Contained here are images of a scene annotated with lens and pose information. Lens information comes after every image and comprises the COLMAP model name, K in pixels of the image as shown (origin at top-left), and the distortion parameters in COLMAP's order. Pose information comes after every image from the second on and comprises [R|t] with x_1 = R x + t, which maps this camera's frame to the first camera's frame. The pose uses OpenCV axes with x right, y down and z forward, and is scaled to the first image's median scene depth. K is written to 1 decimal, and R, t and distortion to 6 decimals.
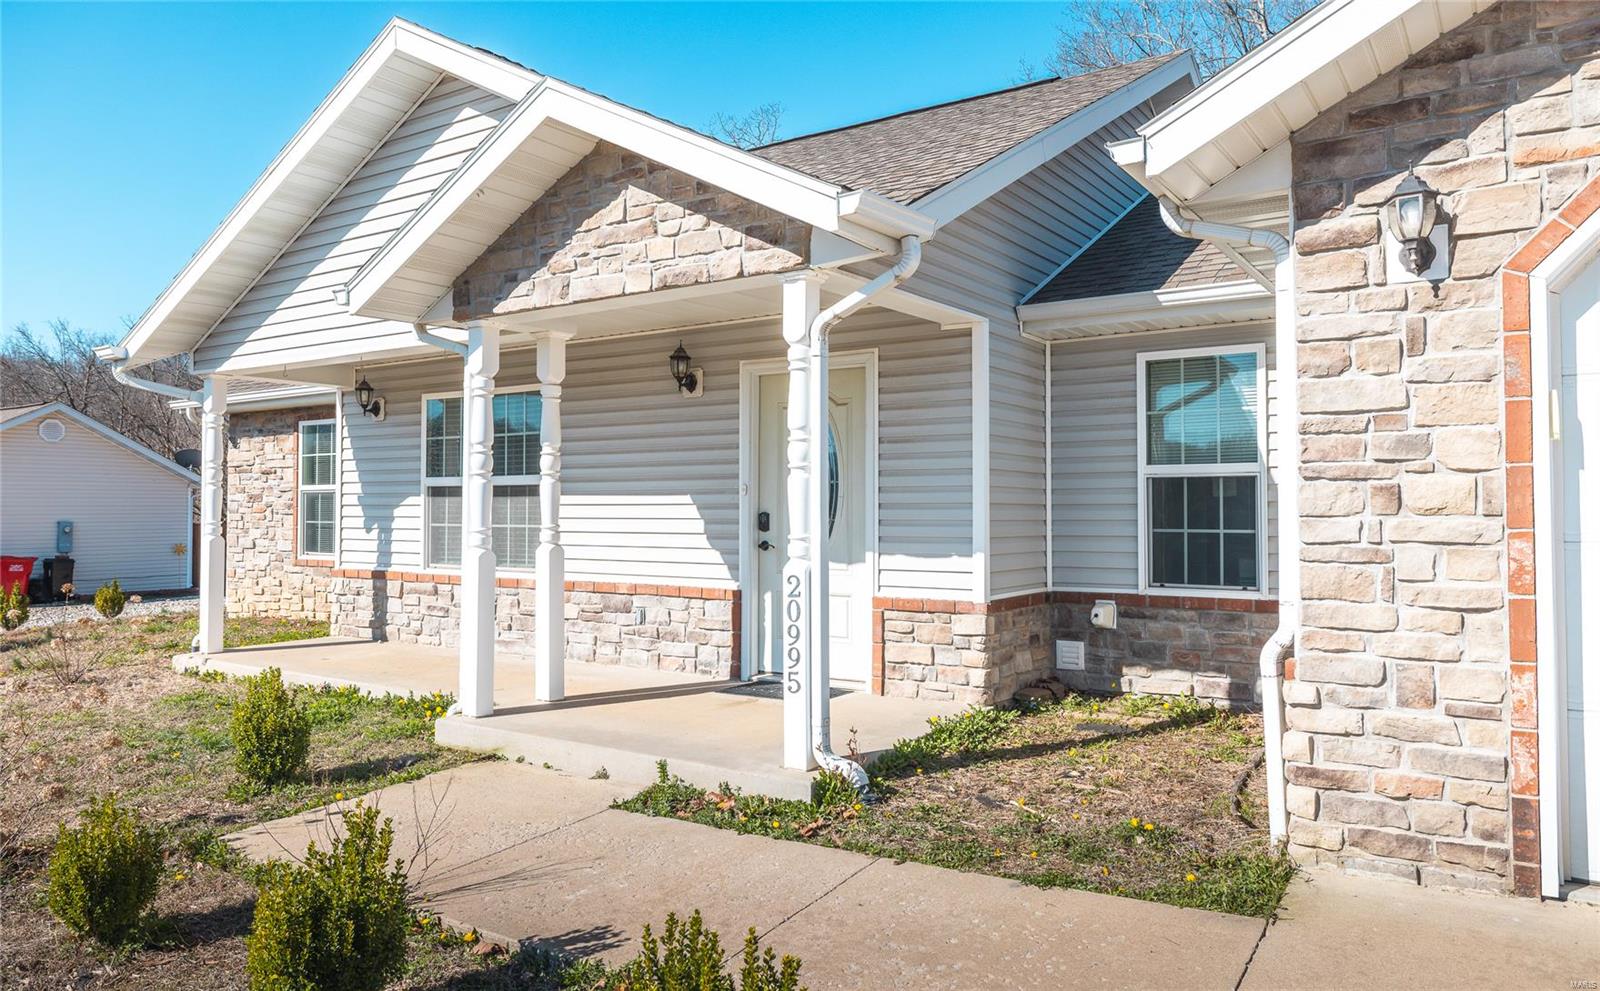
lens RADIAL K [[1115.4, 0, 798.3], [0, 1115.4, 487.8], [0, 0, 1]] dist [0.000244, -0.000879]
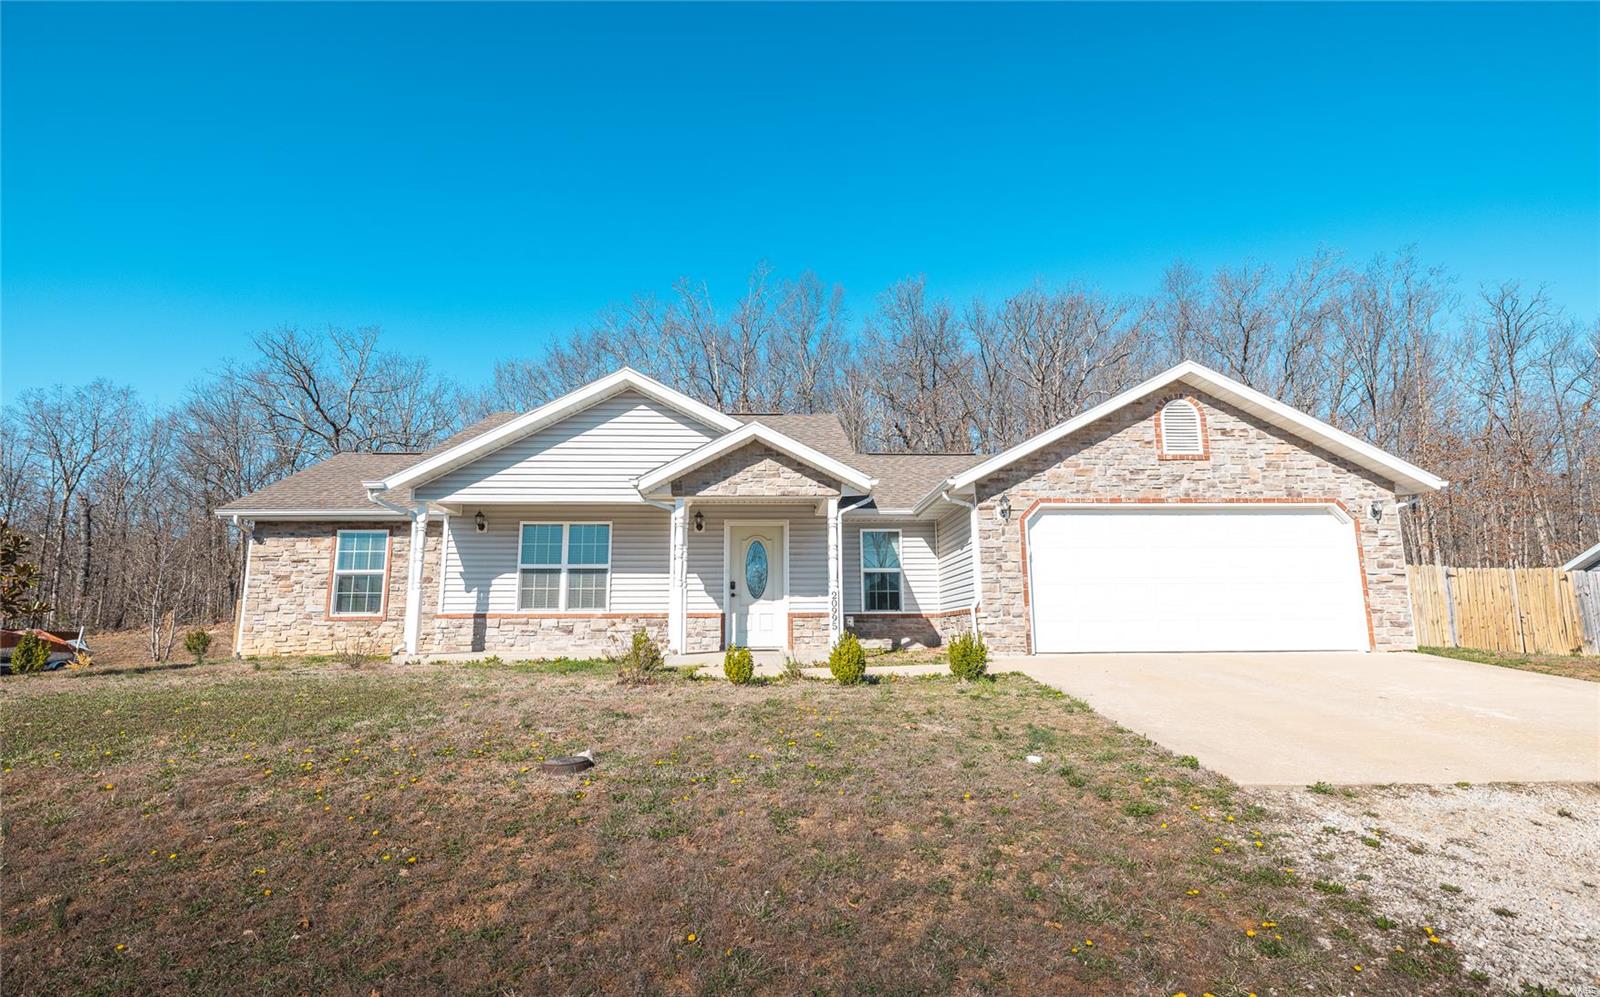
lens RADIAL K [[820.4, 0, 801.7], [0, 820.4, 502.5], [0, 0, 1]] dist [-0.000209, 0.000103]
pose [[0.795969, 0.096277, 0.597633, -1.093758], [-0.005682, 0.988416, -0.151662, 0.133783], [-0.605311, 0.117322, 0.787295, -0.584424]]
